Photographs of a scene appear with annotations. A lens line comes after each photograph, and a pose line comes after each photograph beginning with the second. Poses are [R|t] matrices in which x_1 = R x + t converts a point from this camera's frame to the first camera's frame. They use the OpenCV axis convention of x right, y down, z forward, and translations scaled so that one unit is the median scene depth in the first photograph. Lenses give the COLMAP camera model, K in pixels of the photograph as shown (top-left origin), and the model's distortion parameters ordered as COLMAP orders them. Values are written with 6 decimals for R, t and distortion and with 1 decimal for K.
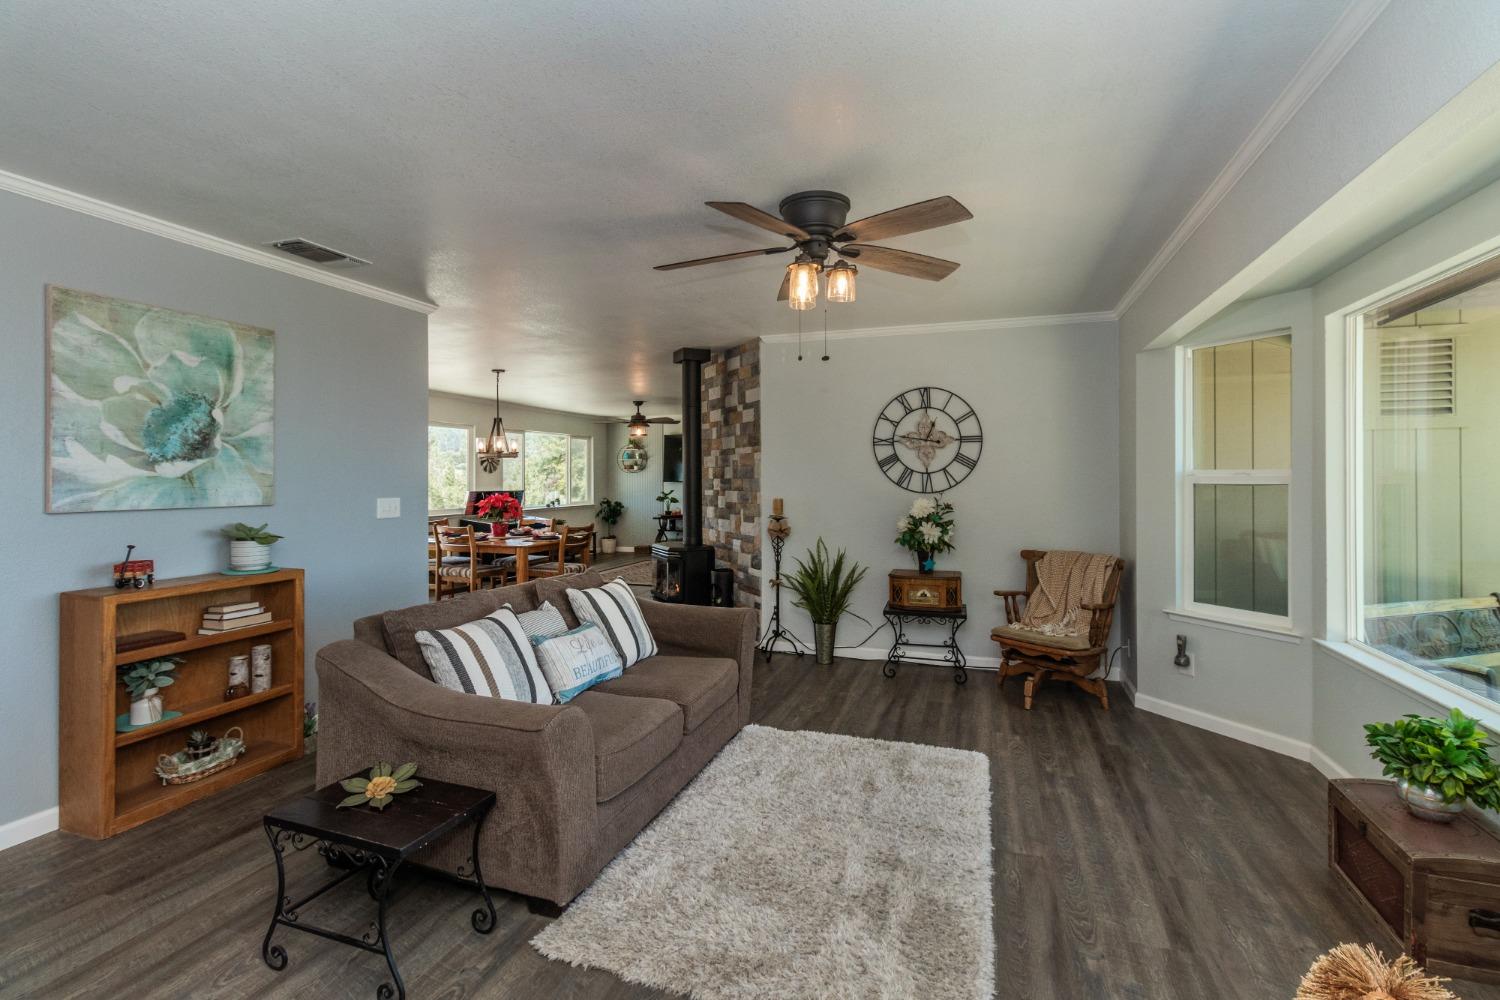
lens RADIAL K [[688.8, 0, 744.2], [0, 688.8, 474.6], [0, 0, 1]] dist [-0.000319, -0.000506]
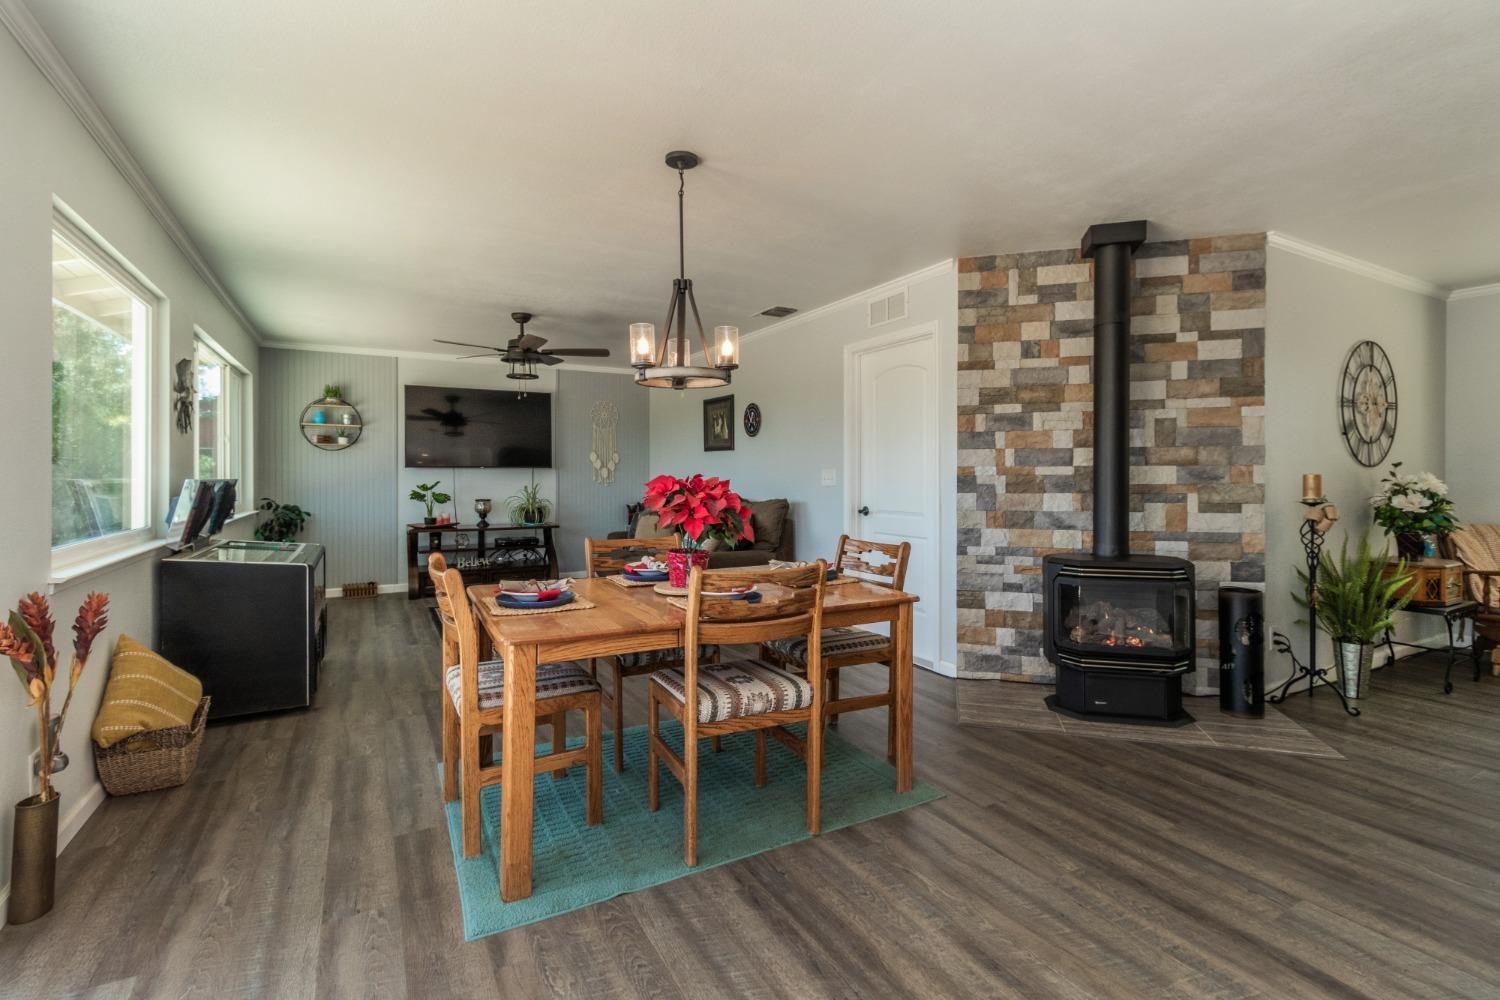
lens RADIAL K [[688.8, 0, 755.7], [0, 688.8, 478.5], [0, 0, 1]] dist [-0.000319, -0.000506]
pose [[0.657583, 0.000367, 0.753382, -0.362818], [-0.004746, 0.999982, 0.003656, 0.017189], [-0.753367, -0.005980, 0.657573, 0.420175]]
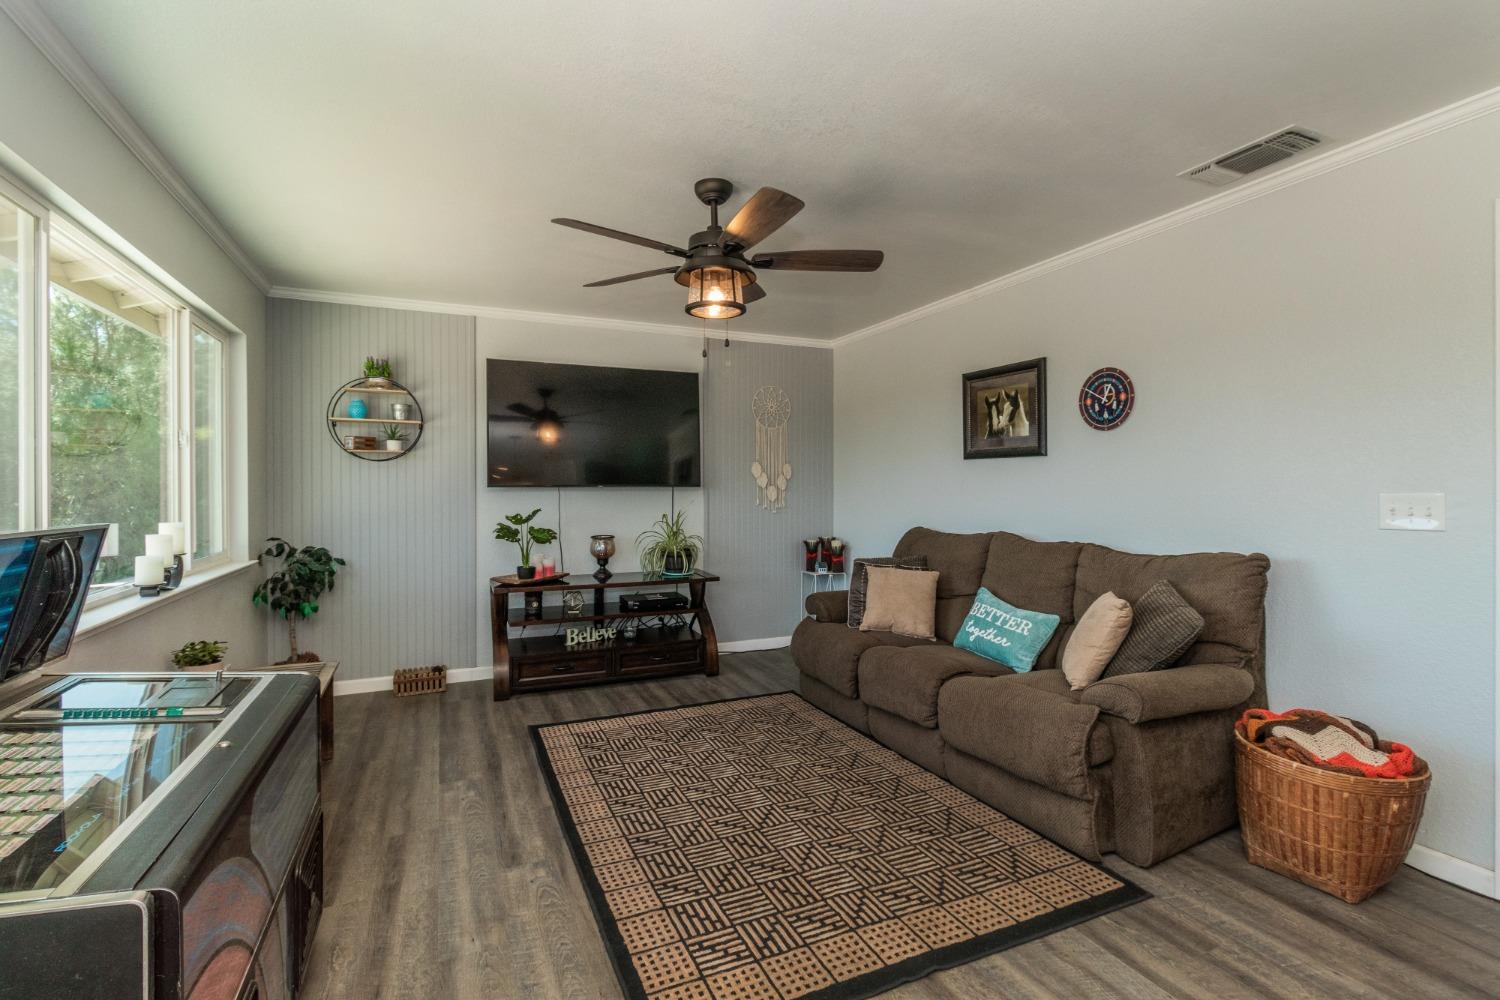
lens RADIAL K [[688.8, 0, 749.7], [0, 688.8, 492.7], [0, 0, 1]] dist [-0.000319, -0.000506]
pose [[0.728242, -0.001036, 0.685320, -0.271629], [-0.002885, 0.999985, 0.004577, 0.012178], [-0.685314, -0.005310, 0.728228, 0.656562]]
